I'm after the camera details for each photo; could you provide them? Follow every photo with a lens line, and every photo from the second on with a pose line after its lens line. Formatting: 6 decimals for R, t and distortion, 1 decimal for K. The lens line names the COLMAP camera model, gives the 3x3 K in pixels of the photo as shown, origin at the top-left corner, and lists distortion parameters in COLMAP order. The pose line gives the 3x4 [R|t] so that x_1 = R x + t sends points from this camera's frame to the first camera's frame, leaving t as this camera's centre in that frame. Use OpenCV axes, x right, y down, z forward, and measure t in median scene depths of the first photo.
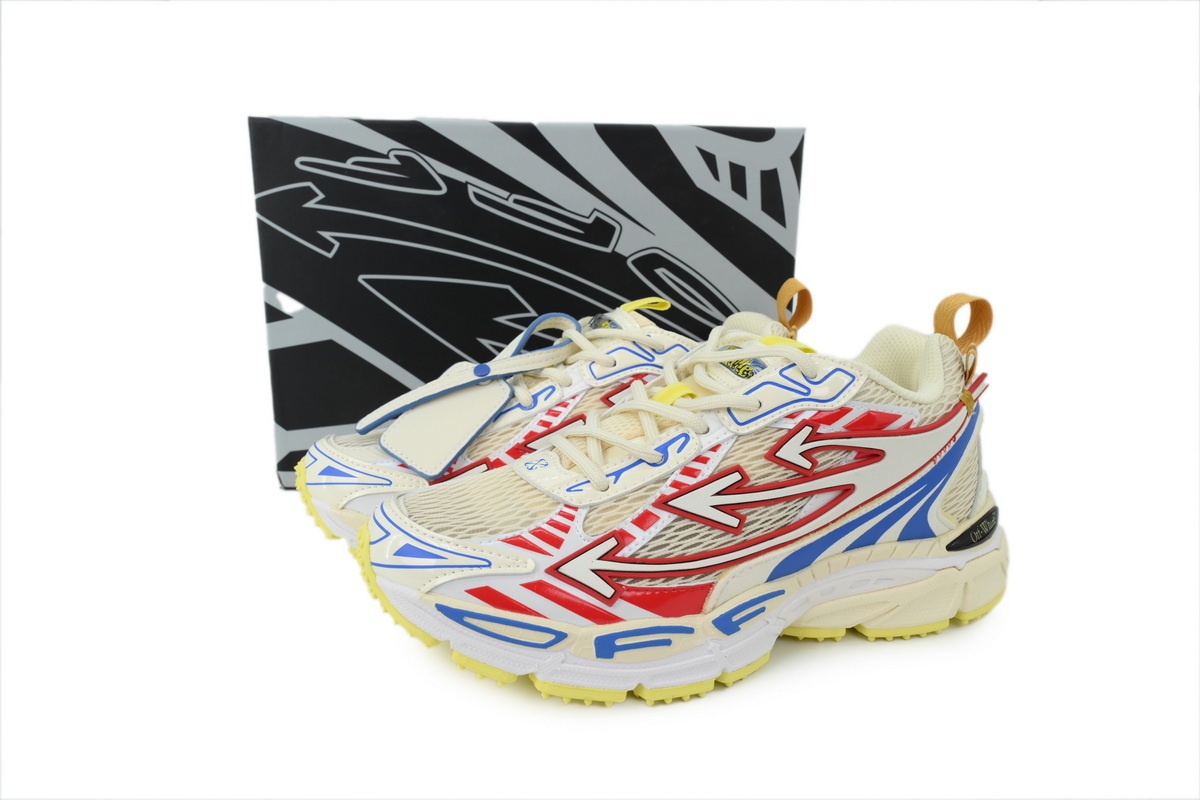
lens RADIAL K [[804.8, 0, 600.0], [0, 804.8, 400.0], [0, 0, 1]] dist [0.002808, 0.000253]
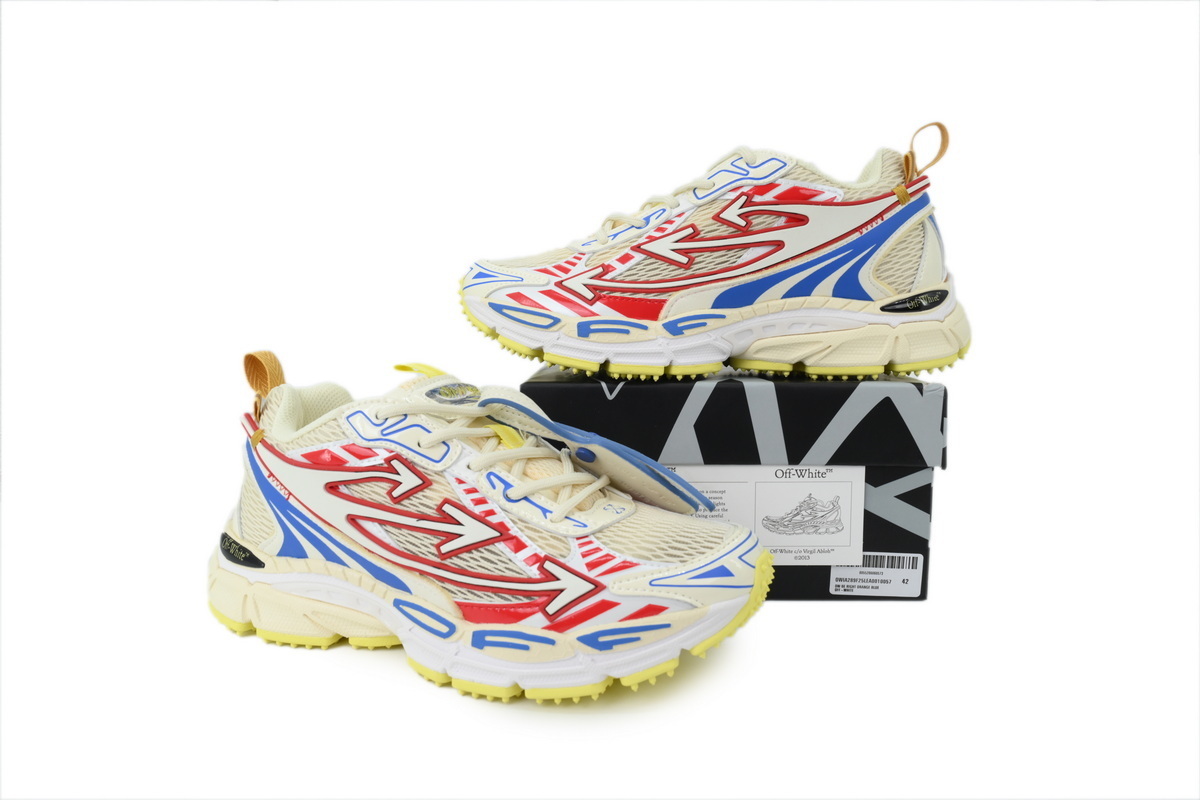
lens RADIAL K [[804.8, 0, 600.0], [0, 804.8, 400.0], [0, 0, 1]] dist [0.002808, 0.000253]
pose [[0.926832, 0.035911, -0.373756, 0.565509], [-0.071170, 0.994173, -0.080964, 0.520735], [0.368670, 0.101640, 0.923987, -0.354902]]
